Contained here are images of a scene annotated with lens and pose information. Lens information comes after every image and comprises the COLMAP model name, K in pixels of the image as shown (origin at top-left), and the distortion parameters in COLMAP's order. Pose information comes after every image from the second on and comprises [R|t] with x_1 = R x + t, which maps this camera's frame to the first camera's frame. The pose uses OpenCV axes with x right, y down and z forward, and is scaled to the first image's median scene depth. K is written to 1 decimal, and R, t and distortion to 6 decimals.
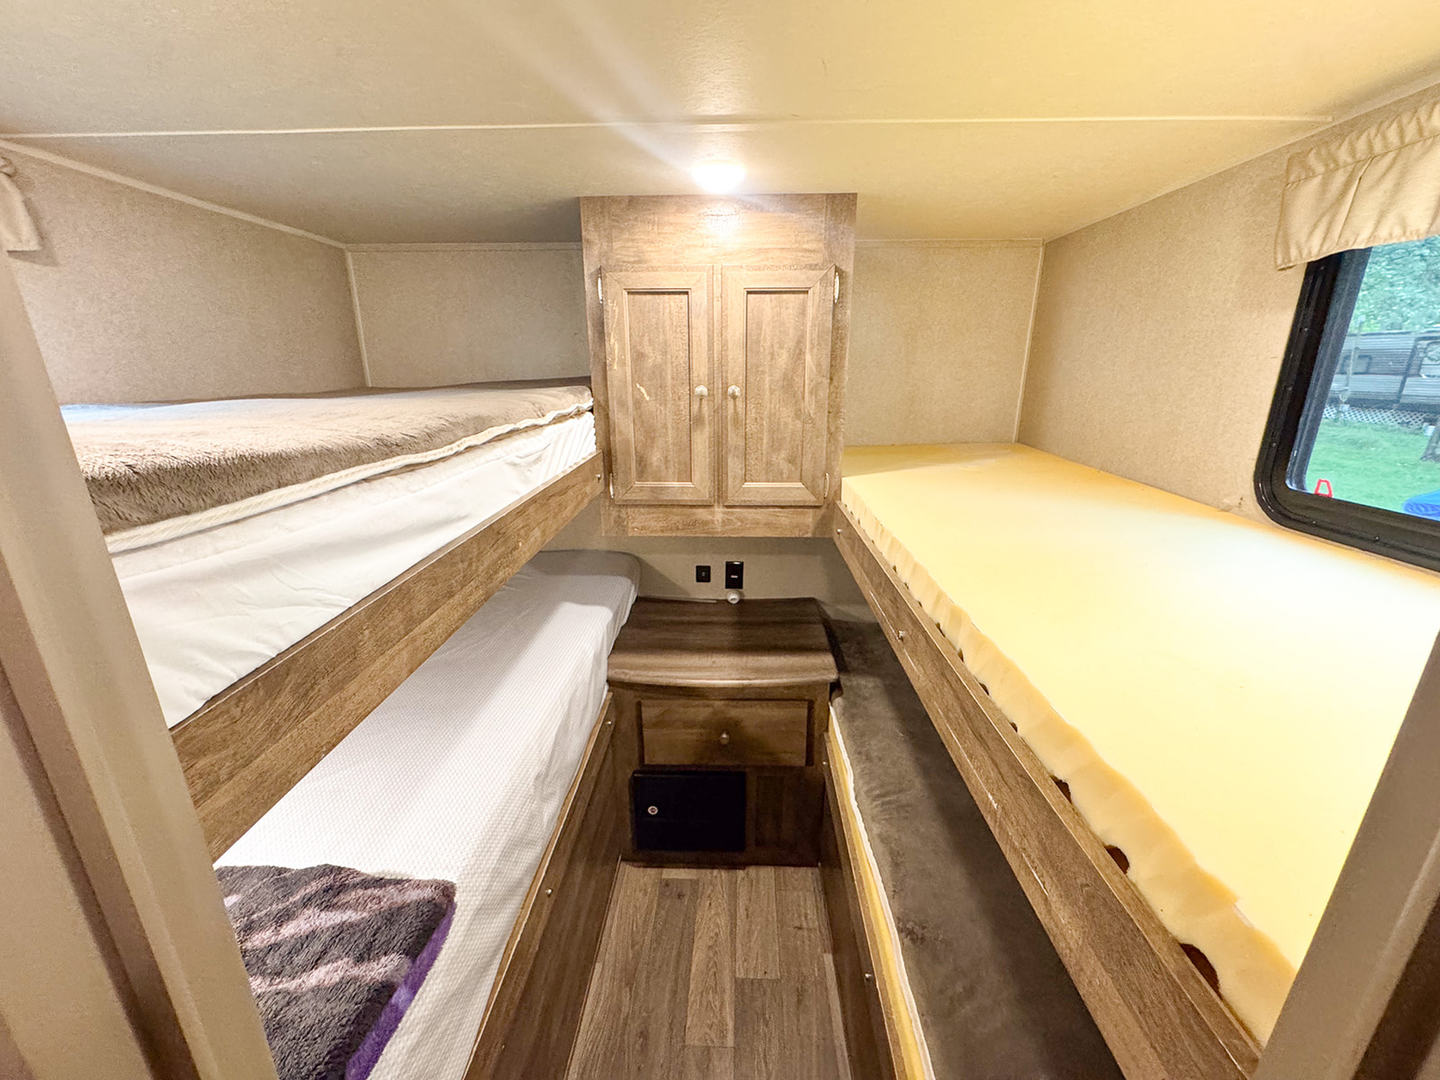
lens RADIAL K [[576.8, 0, 718.7], [0, 576.8, 540.3], [0, 0, 1]] dist [-0.002657, -0.000344]
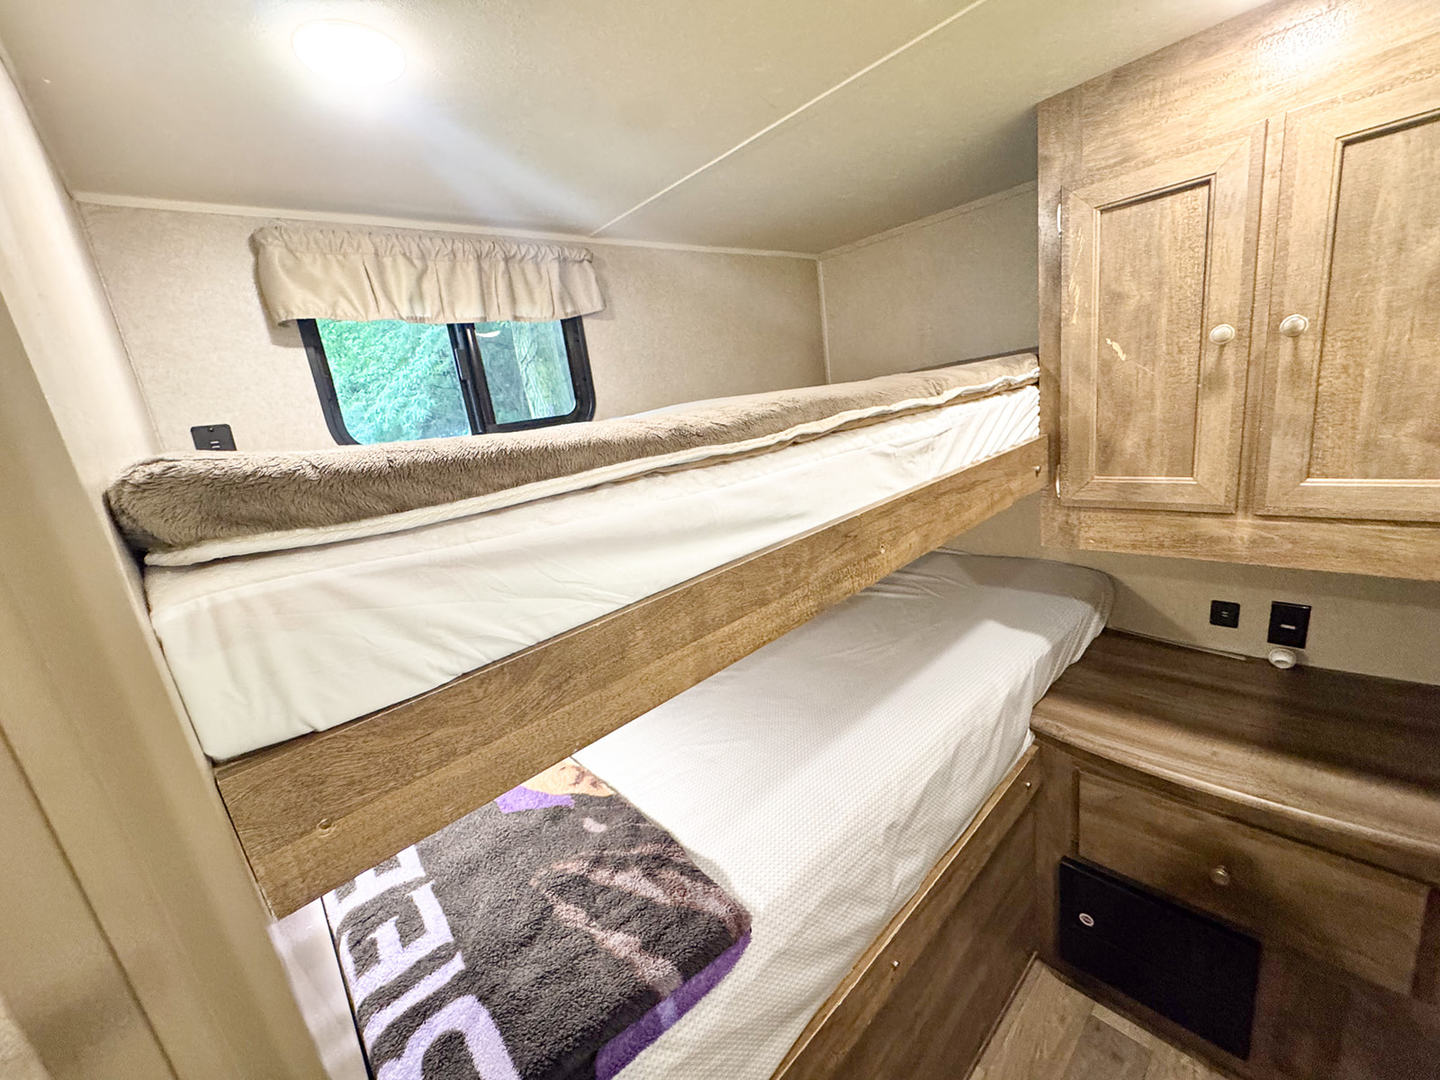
lens RADIAL K [[576.8, 0, 718.6], [0, 576.8, 539.9], [0, 0, 1]] dist [-0.002657, -0.000344]
pose [[0.691480, 0.085338, -0.717337, 0.061808], [-0.076763, 0.996056, 0.044500, -0.018863], [0.718306, 0.024294, 0.695303, 0.172941]]
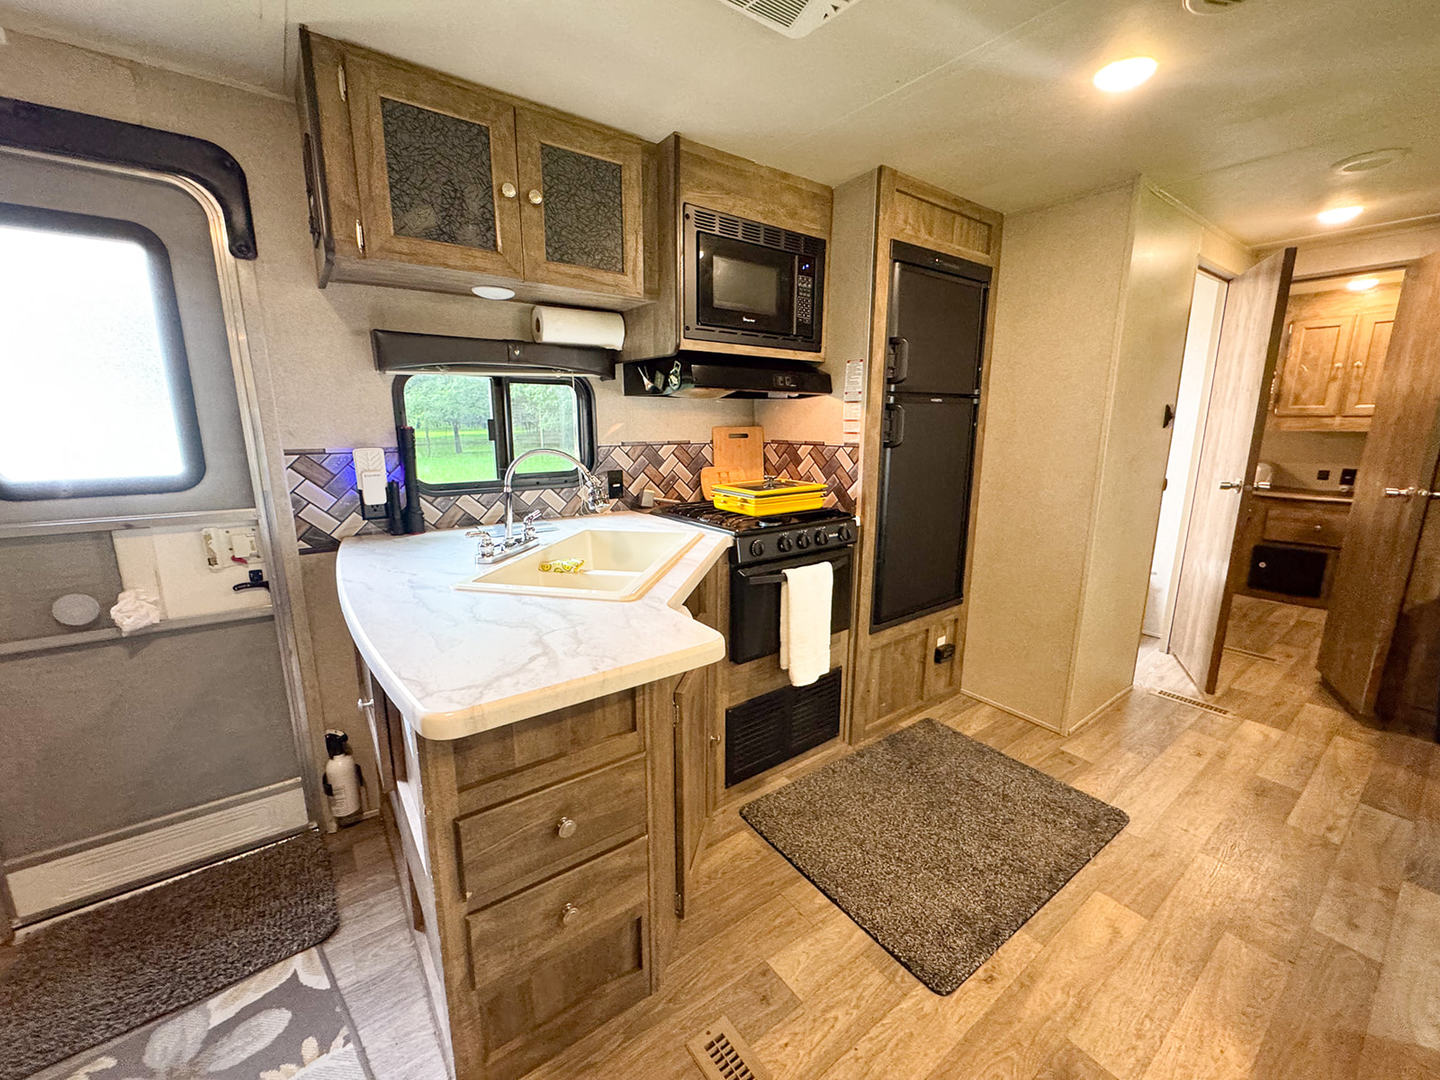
lens RADIAL K [[576.8, 0, 720.9], [0, 576.8, 538.3], [0, 0, 1]] dist [-0.002657, -0.000344]
pose [[0.629772, 0.156759, -0.760798, 0.293833], [-0.219111, 0.975503, 0.019622, 0.995862], [0.745236, 0.154342, 0.648692, -2.445582]]
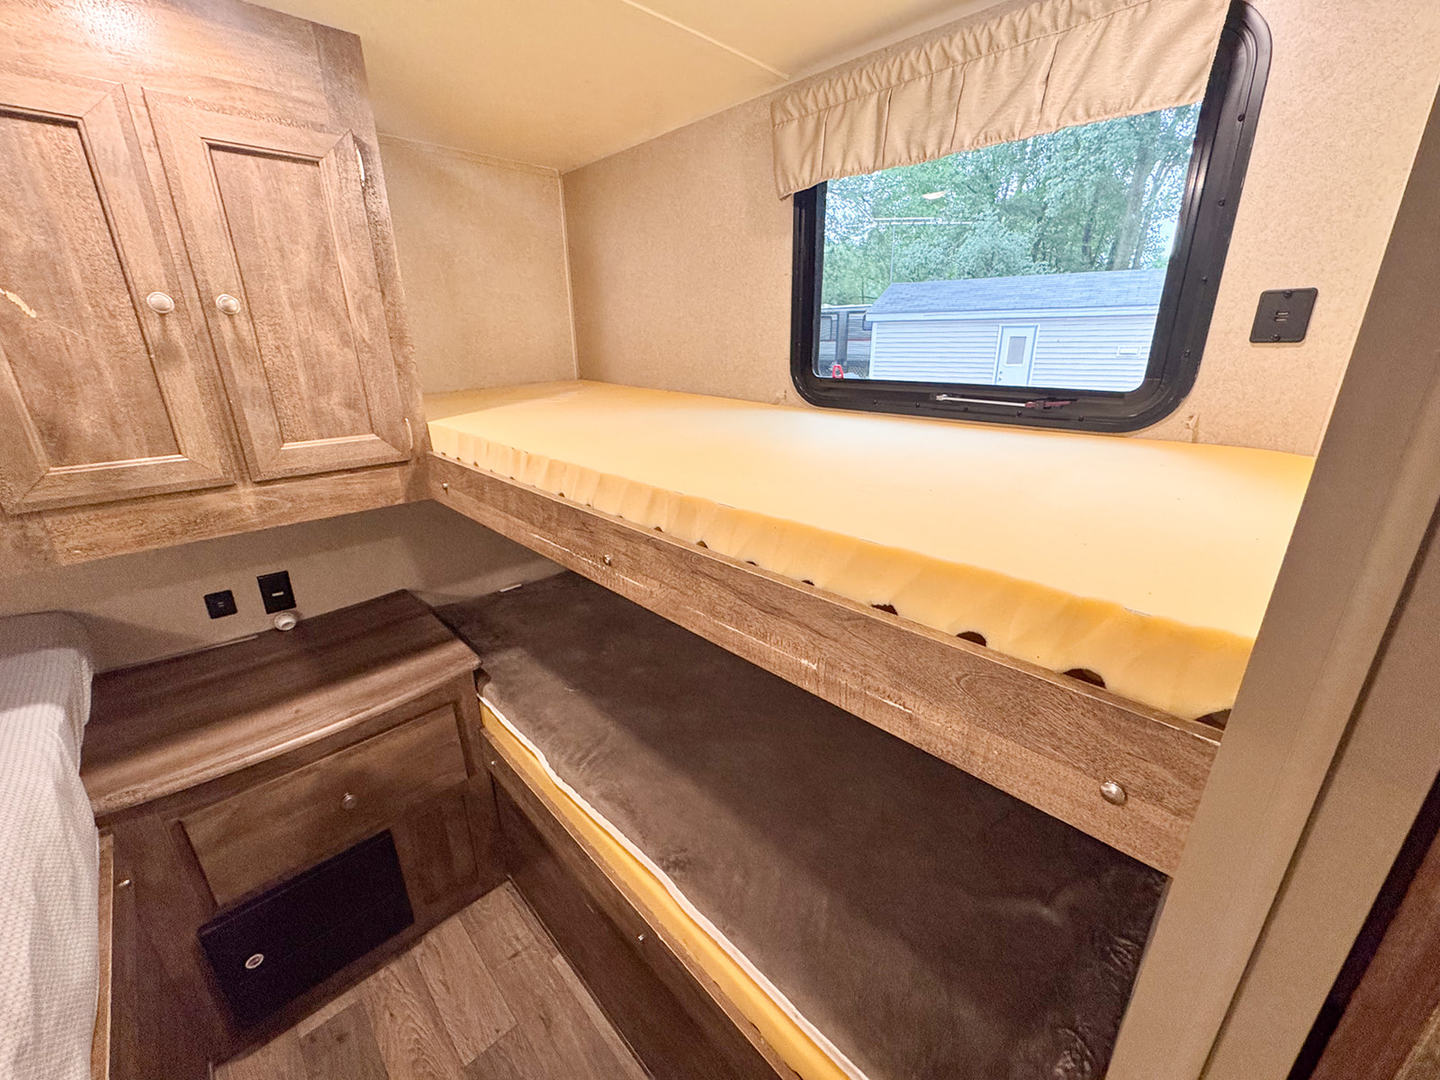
lens RADIAL K [[576.8, 0, 718.1], [0, 576.8, 539.5], [0, 0, 1]] dist [-0.002657, -0.000344]
pose [[0.693122, -0.240927, 0.679364, -0.098819], [0.214944, 0.968692, 0.124237, 0.041186], [-0.688027, 0.059914, 0.723208, 0.165052]]
